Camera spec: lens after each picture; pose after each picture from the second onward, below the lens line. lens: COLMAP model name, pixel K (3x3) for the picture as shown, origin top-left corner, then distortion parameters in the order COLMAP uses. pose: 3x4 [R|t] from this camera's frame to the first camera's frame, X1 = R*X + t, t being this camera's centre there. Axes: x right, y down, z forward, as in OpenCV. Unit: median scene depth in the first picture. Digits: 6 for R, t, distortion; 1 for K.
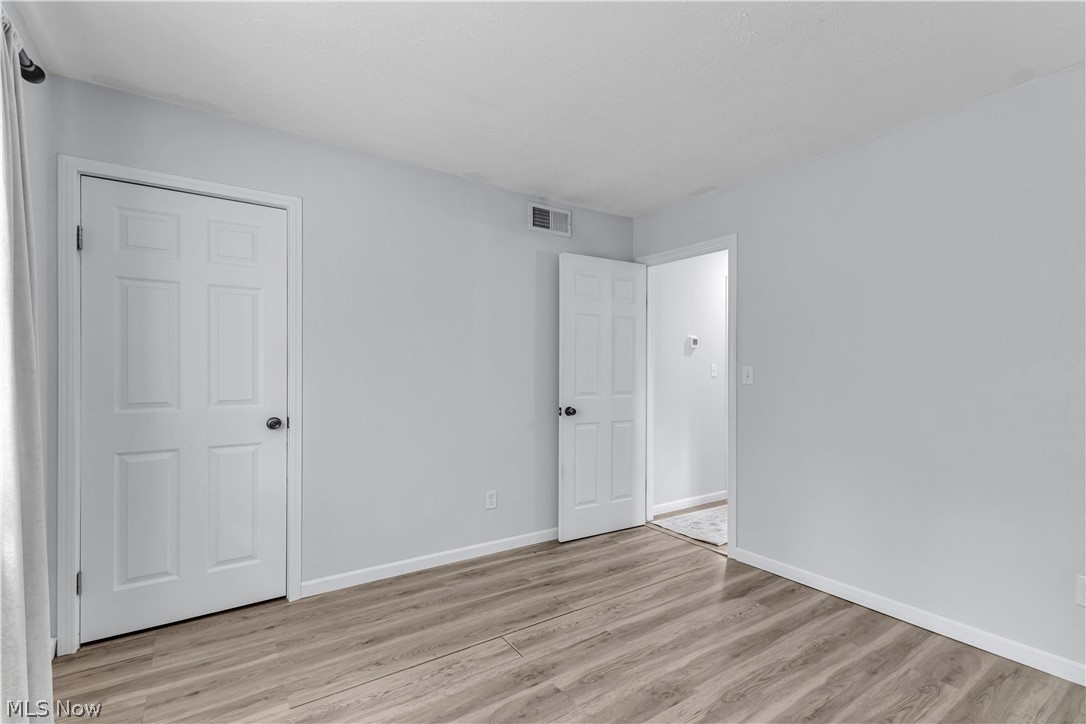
lens RADIAL K [[468.5, 0, 543.0], [0, 468.5, 362.0], [0, 0, 1]] dist [-0.000548, -0.000694]
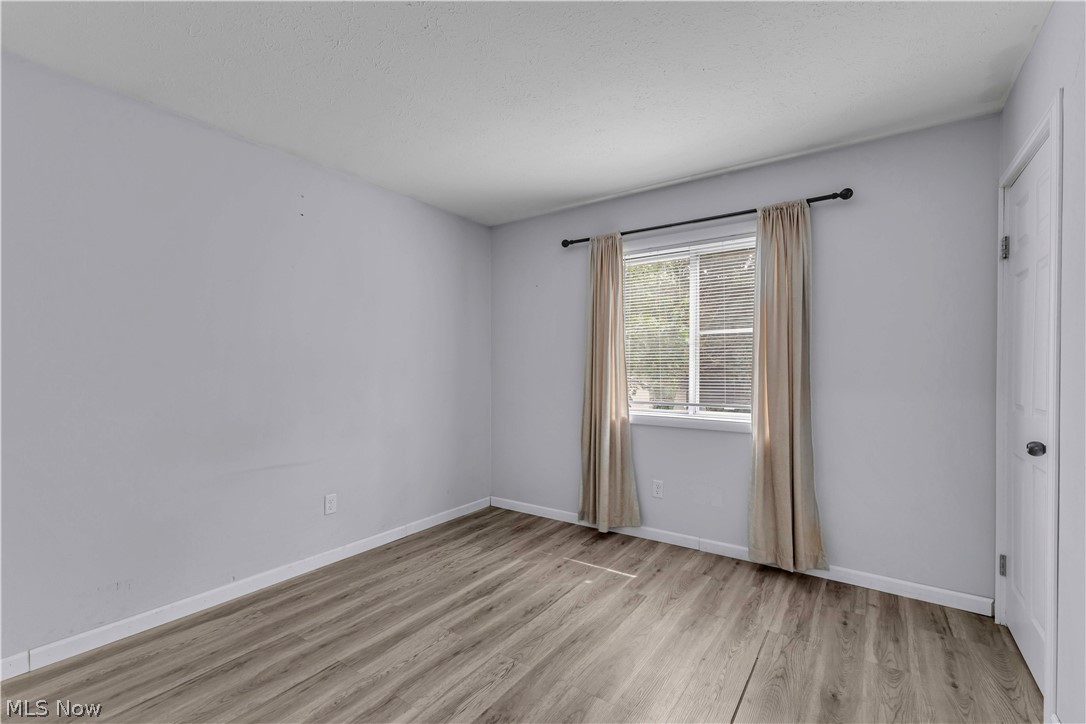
lens RADIAL K [[468.5, 0, 543.0], [0, 468.5, 362.0], [0, 0, 1]] dist [-0.000548, -0.000694]
pose [[-0.928332, -0.007600, -0.371675, 0.503607], [0.000045, 0.999789, -0.020556, 0.007973], [0.371752, -0.019100, -0.928135, 1.839209]]
